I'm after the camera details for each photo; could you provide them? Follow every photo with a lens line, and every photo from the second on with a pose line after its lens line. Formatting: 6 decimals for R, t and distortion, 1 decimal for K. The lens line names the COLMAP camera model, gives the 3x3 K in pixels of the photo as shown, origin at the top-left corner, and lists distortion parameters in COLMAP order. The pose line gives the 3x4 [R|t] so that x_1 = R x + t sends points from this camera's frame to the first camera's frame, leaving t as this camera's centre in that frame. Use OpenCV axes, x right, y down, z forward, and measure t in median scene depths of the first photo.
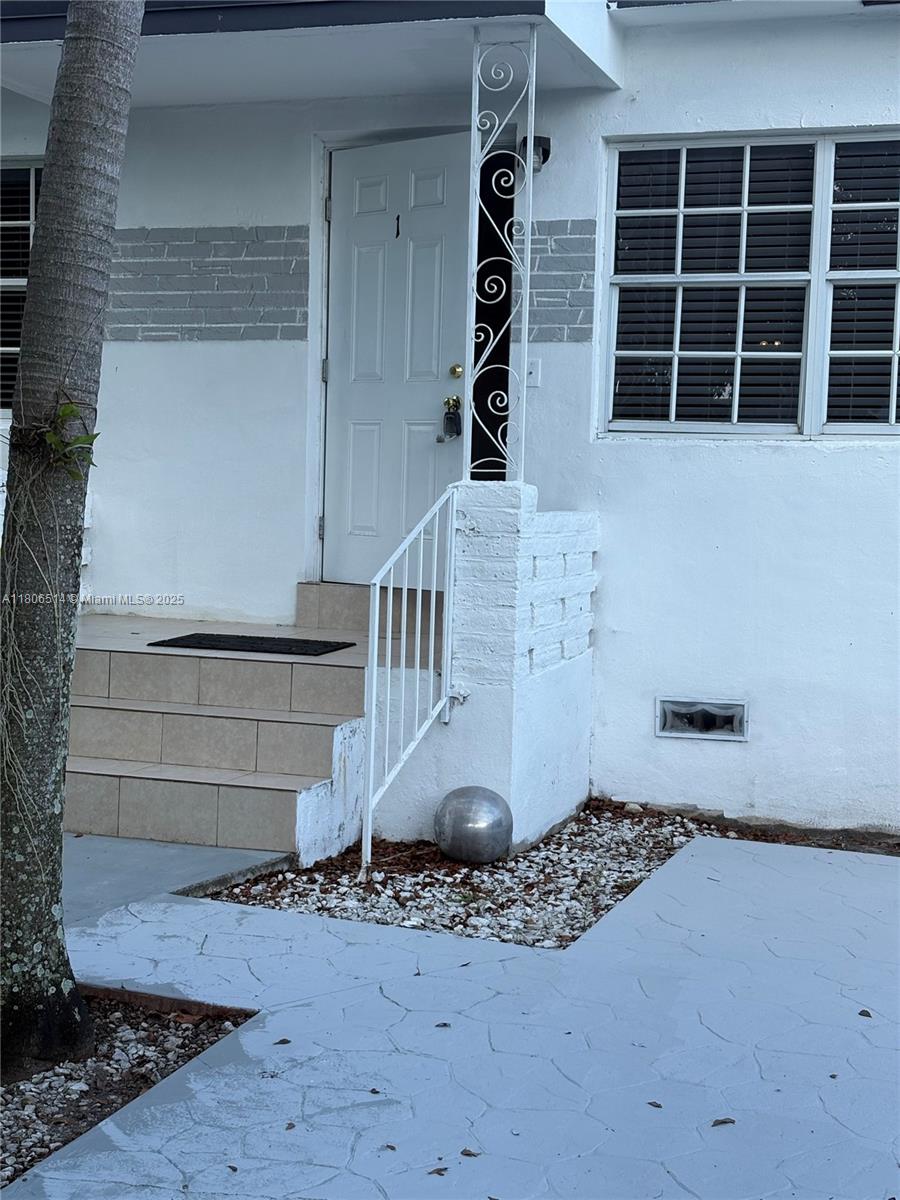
lens RADIAL K [[1864.0, 0, 450.0], [0, 1864.0, 600.0], [0, 0, 1]] dist [0.241968, -0.912505]
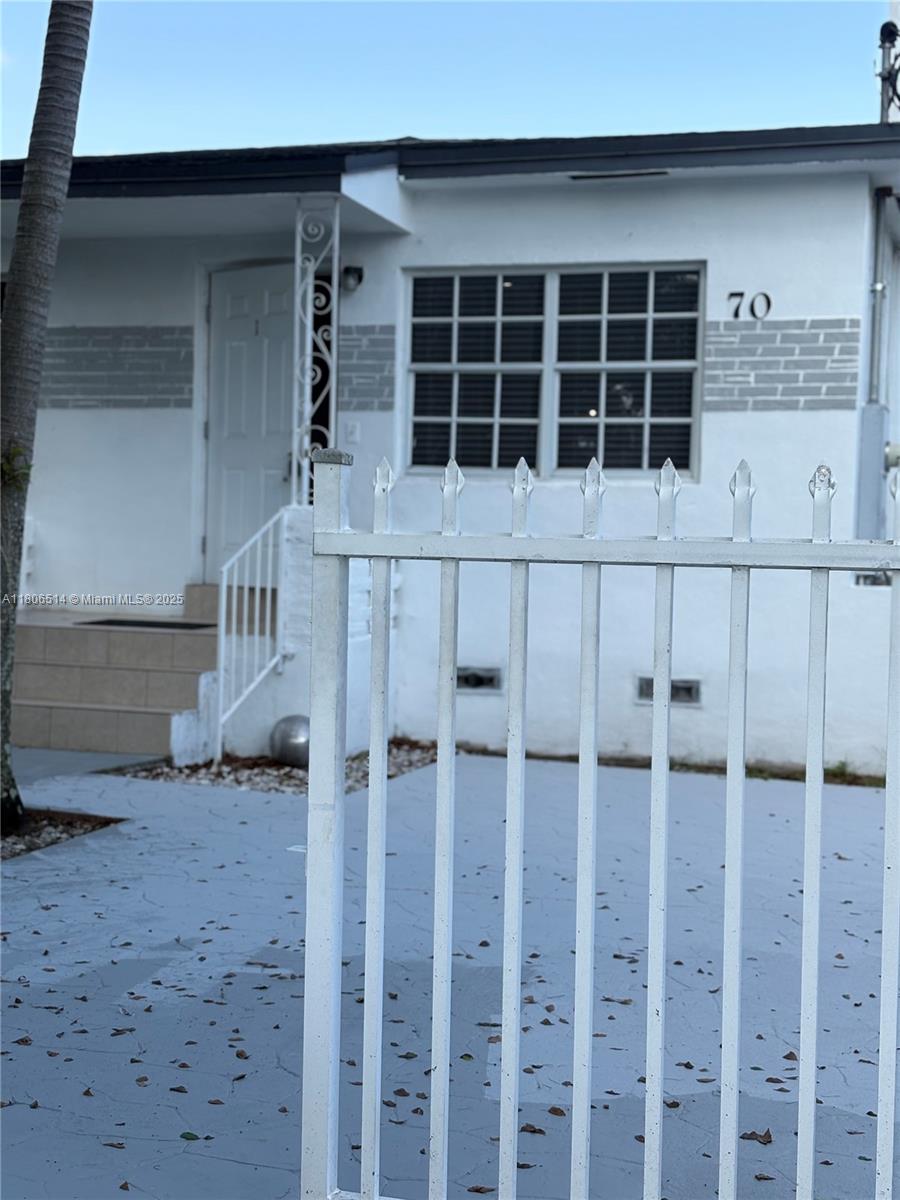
lens RADIAL K [[1864.0, 0, 450.0], [0, 1864.0, 600.0], [0, 0, 1]] dist [0.241968, -0.912505]
pose [[0.999674, 0.000559, 0.025518, 0.092712], [0.000290, 0.999447, -0.033249, 0.057520], [-0.025522, 0.033246, 0.999121, -0.449946]]
